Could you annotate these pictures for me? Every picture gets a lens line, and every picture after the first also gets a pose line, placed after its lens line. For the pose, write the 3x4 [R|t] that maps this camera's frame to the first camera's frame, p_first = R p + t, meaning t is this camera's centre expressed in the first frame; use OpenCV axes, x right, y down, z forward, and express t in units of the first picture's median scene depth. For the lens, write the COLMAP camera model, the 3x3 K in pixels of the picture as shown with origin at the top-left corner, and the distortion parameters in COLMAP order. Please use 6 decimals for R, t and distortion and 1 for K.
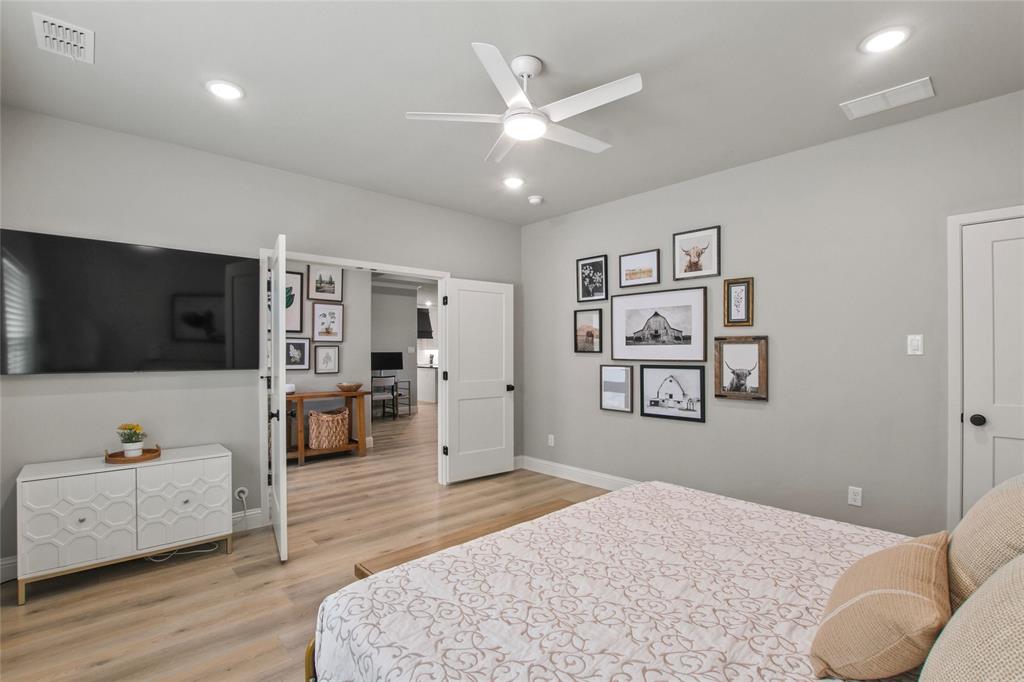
lens RADIAL K [[476.6, 0, 512.5], [0, 476.6, 353.3], [0, 0, 1]] dist [-0.024908, 0.001010]
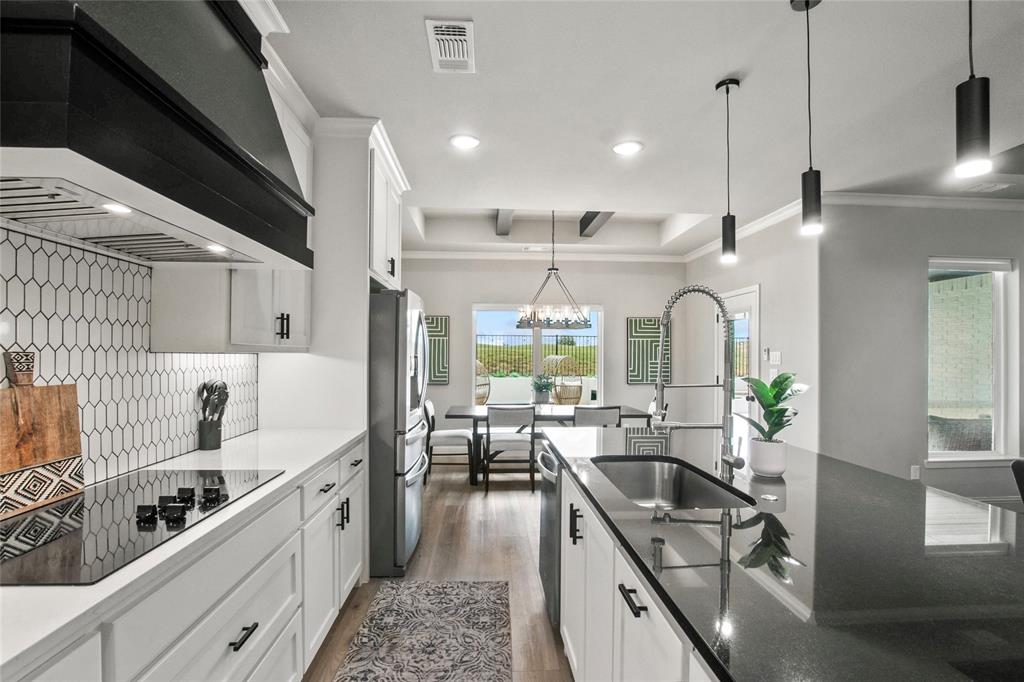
lens RADIAL K [[471.6, 0, 513.1], [0, 471.6, 358.9], [0, 0, 1]] dist [-0.021351, 0.000042]
pose [[0.635236, -0.001844, 0.772316, -0.348435], [-0.002063, 0.999990, 0.004085, -0.009121], [-0.772316, -0.004188, 0.635225, 1.313426]]
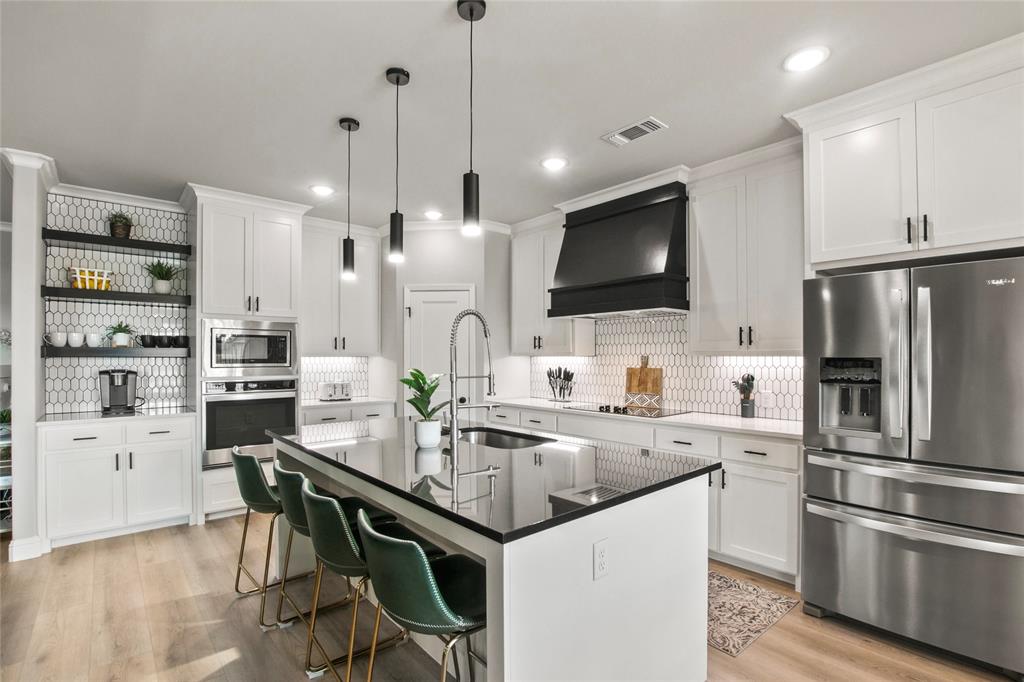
lens RADIAL K [[476.6, 0, 512.5], [0, 476.6, 353.3], [0, 0, 1]] dist [-0.024908, 0.001010]
pose [[-0.026963, -0.004996, -0.999624, 0.092322], [-0.001997, 0.999986, -0.004944, -0.010726], [0.999634, 0.001863, -0.026972, 1.400691]]
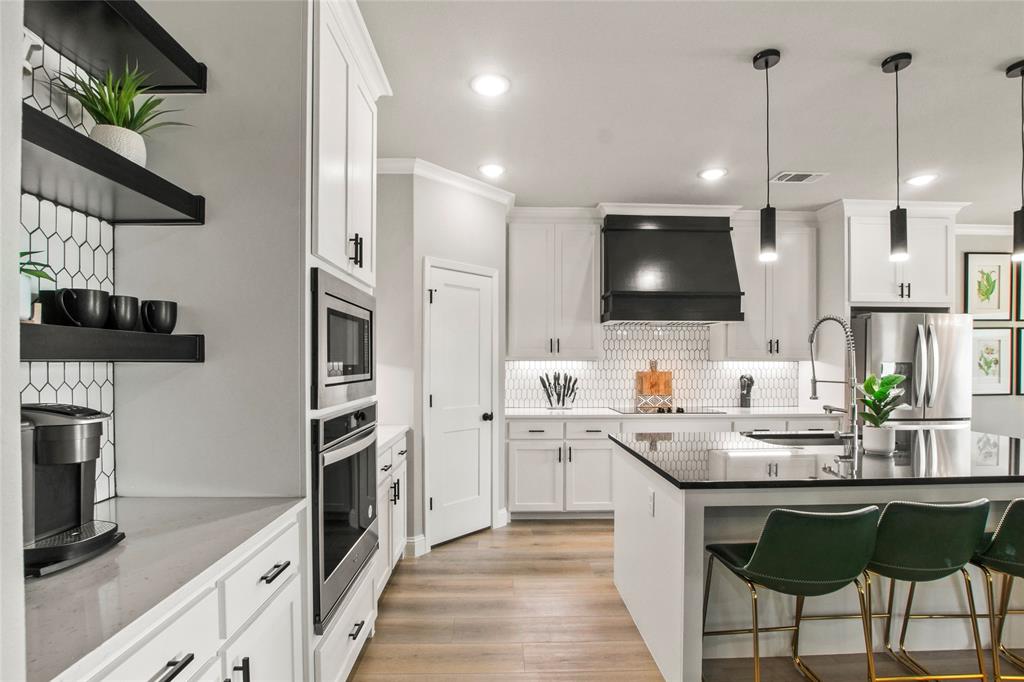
lens RADIAL K [[474.0, 0, 515.7], [0, 474.0, 364.4], [0, 0, 1]] dist [-0.026374, 0.005828]
pose [[0.754746, 0.007228, -0.655978, -0.131657], [-0.004656, 0.999973, 0.005662, -0.009266], [0.656001, -0.001219, 0.754759, 1.062503]]
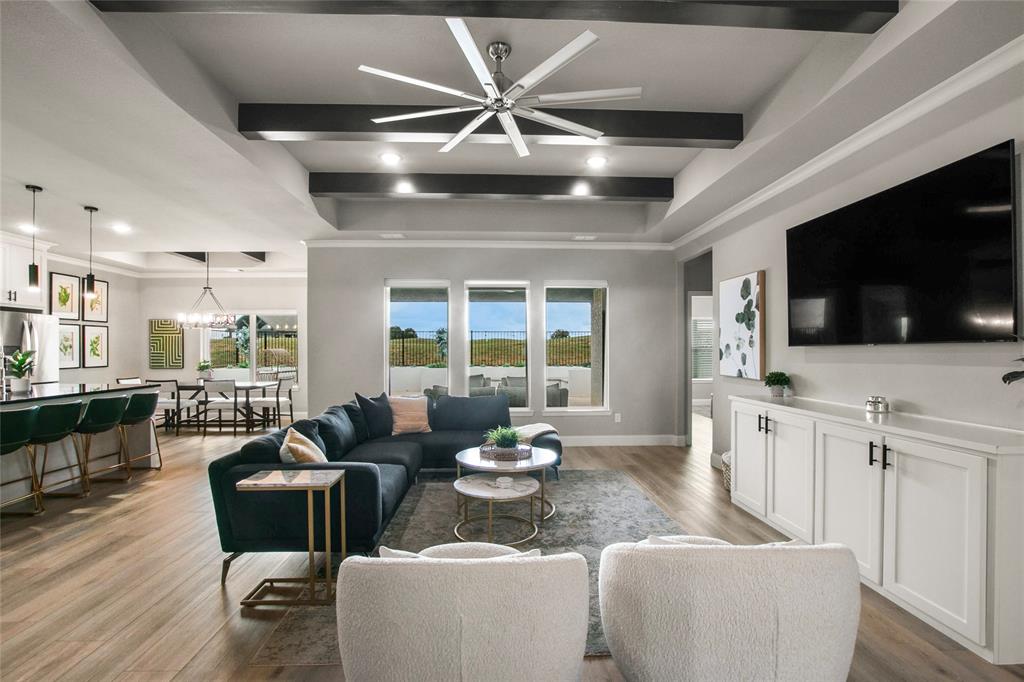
lens RADIAL K [[474.8, 0, 495.0], [0, 474.8, 352.4], [0, 0, 1]] dist [-0.004133, 0.000412]
pose [[0.669435, -0.002791, 0.742865, -0.178406], [0.003013, 0.999995, 0.001042, -0.001044], [-0.742864, 0.001540, 0.669440, 0.747132]]
